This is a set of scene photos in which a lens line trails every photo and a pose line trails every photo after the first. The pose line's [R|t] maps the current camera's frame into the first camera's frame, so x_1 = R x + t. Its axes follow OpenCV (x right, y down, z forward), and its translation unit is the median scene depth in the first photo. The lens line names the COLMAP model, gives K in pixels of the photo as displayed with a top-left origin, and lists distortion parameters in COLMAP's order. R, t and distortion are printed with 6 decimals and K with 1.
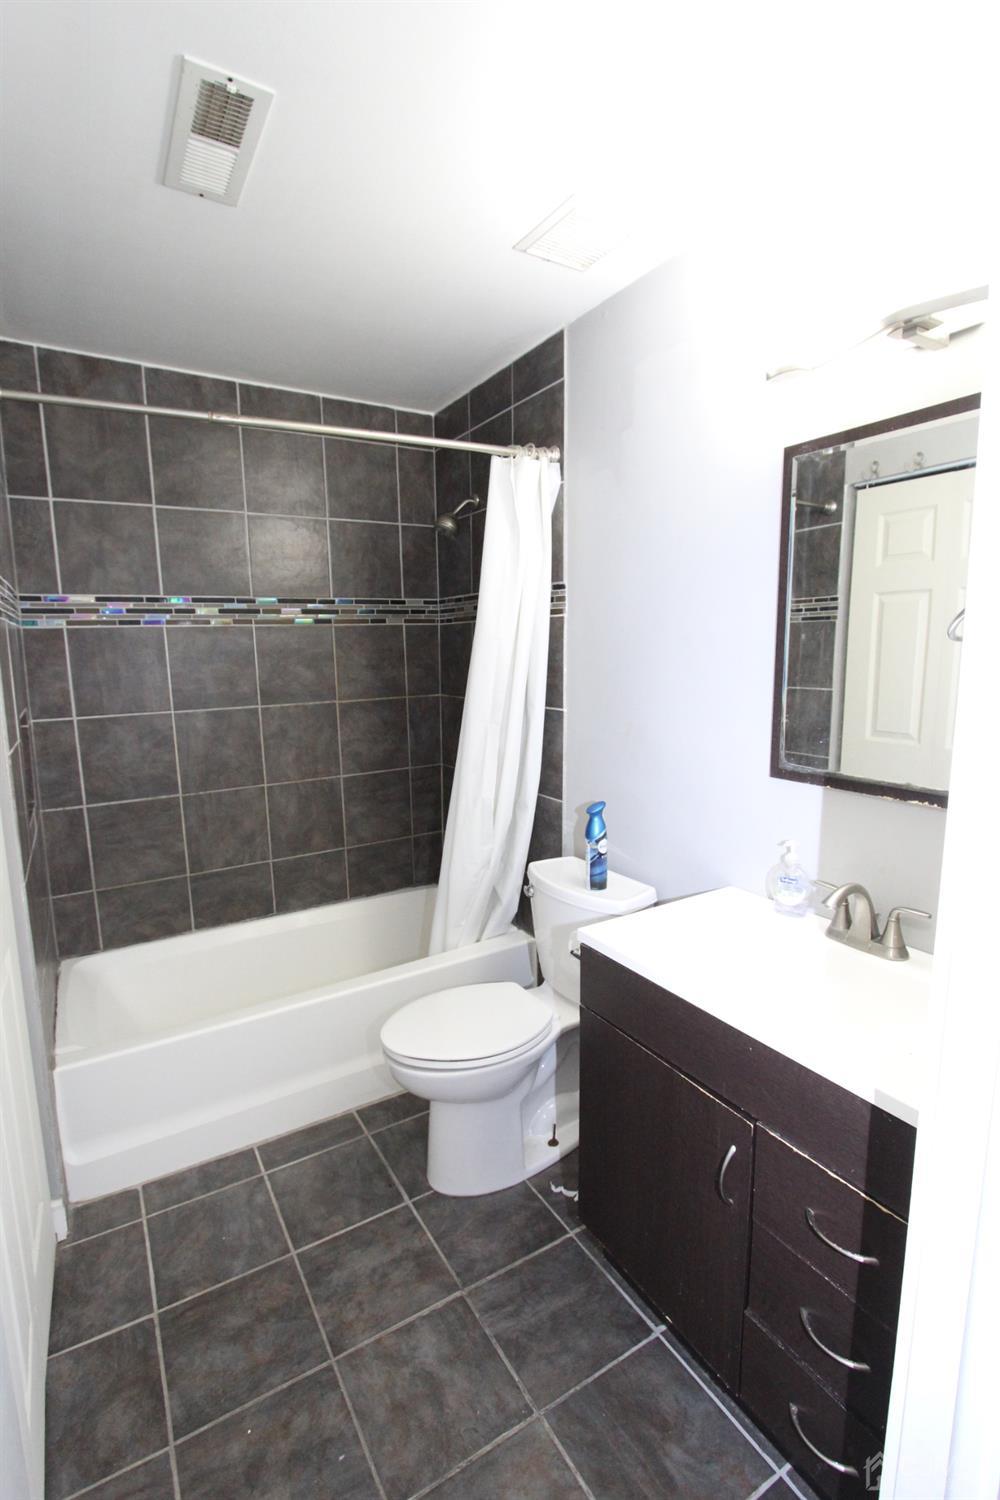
lens RADIAL K [[704.9, 0, 499.8], [0, 704.9, 752.4], [0, 0, 1]] dist [-0.016687, 0.003242]
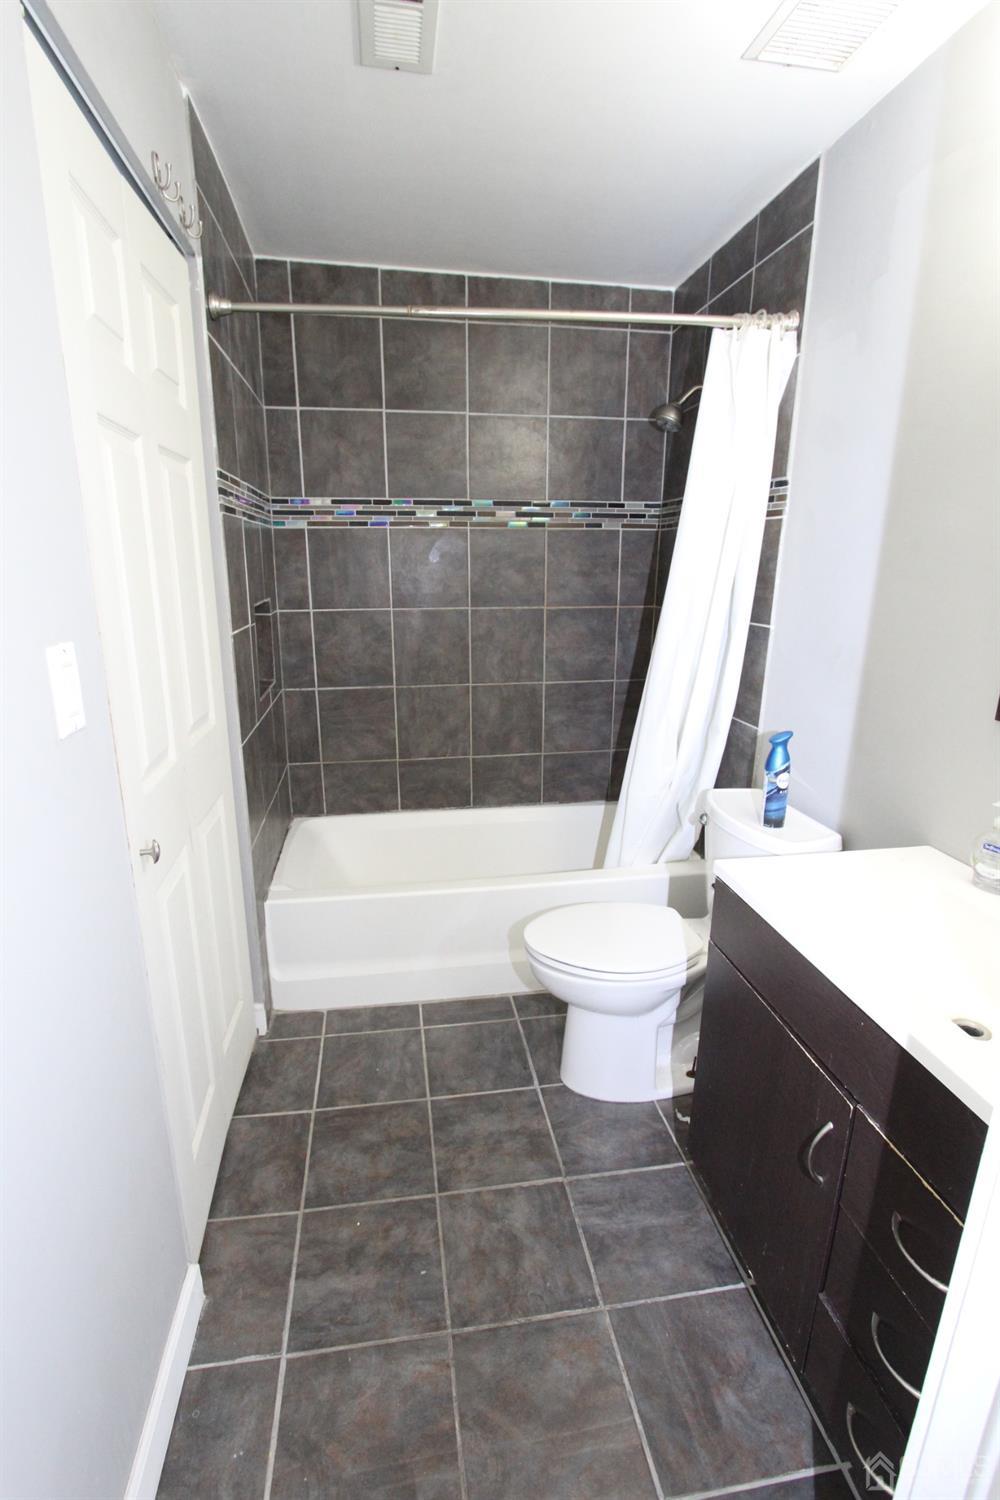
lens RADIAL K [[704.9, 0, 495.6], [0, 704.9, 754.3], [0, 0, 1]] dist [-0.016687, 0.003242]
pose [[0.926148, 0.119131, -0.357850, 0.108594], [-0.076076, 0.988310, 0.132124, 0.008652], [0.369407, -0.095142, 0.924384, 0.037150]]
